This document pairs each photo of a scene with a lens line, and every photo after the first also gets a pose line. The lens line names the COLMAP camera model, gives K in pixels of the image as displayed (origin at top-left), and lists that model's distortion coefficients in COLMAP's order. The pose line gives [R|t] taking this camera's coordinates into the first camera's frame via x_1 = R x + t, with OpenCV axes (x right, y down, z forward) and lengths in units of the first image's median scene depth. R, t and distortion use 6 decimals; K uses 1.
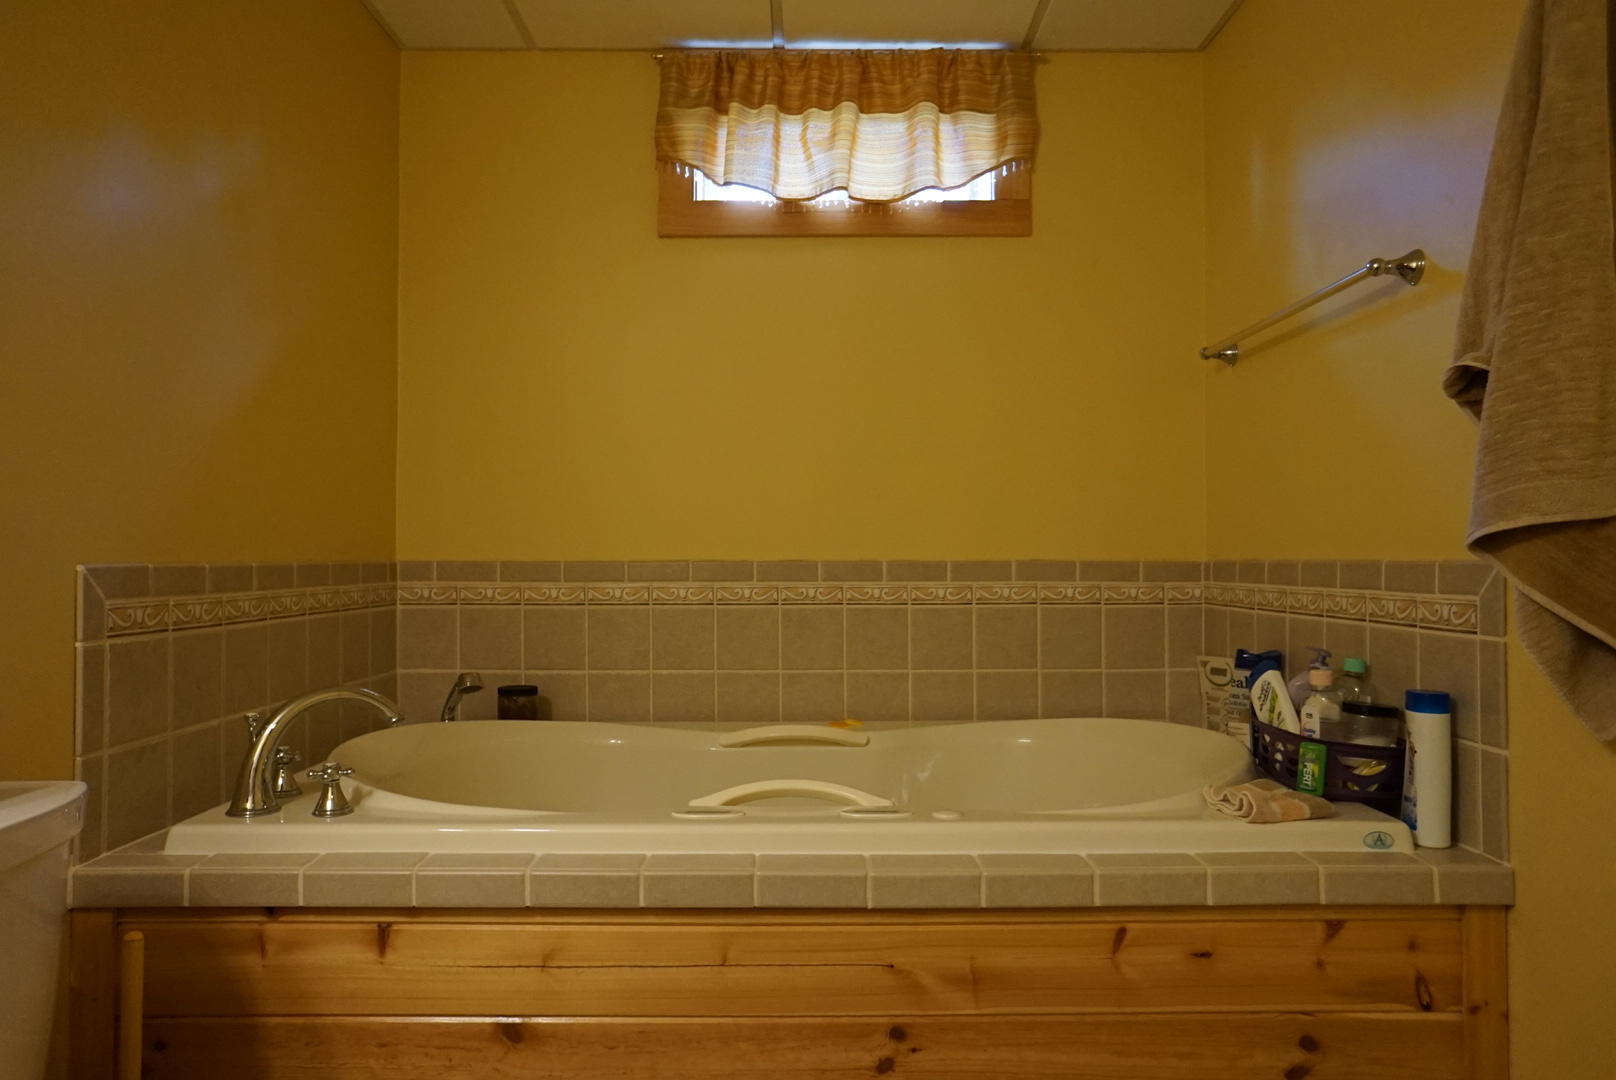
lens RADIAL K [[1104.8, 0, 808.0], [0, 1104.8, 540.0], [0, 0, 1]] dist [-0.071035, 0.095813]
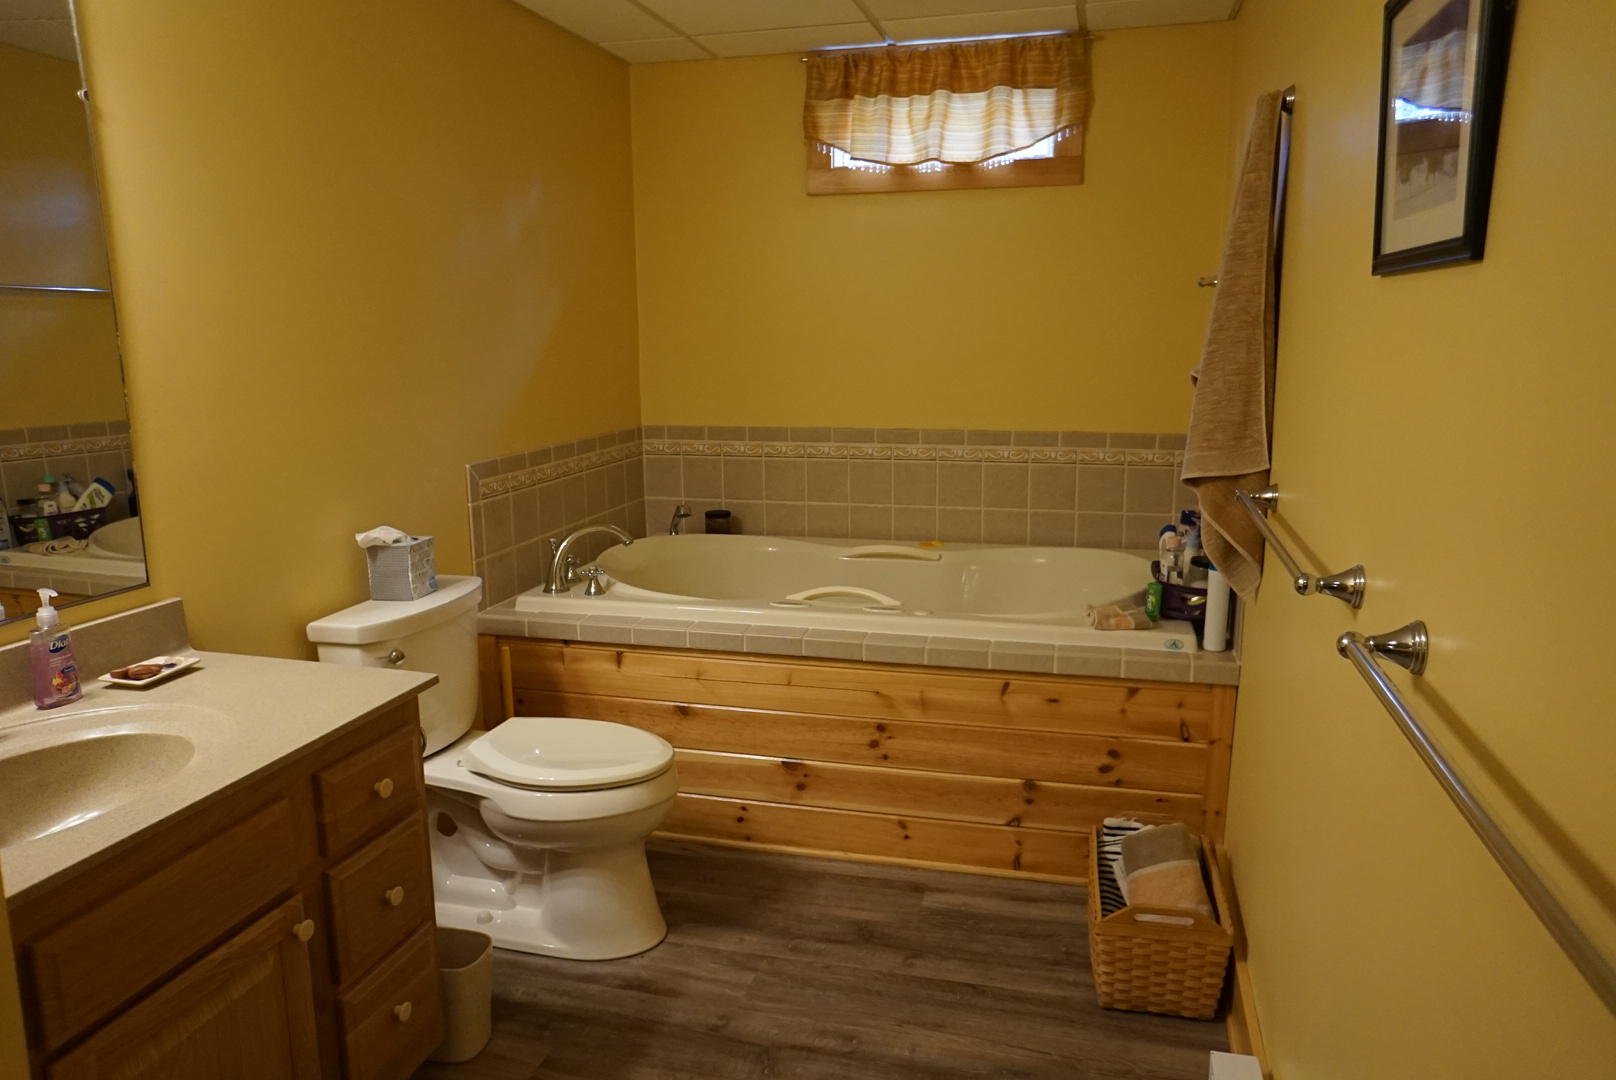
lens RADIAL K [[1104.8, 0, 808.0], [0, 1104.8, 540.0], [0, 0, 1]] dist [-0.071035, 0.095813]
pose [[0.965172, 0.041688, -0.258274, 0.330406], [0.012613, 0.978659, 0.205104, -0.183173], [0.261313, -0.201218, 0.944048, -0.549473]]
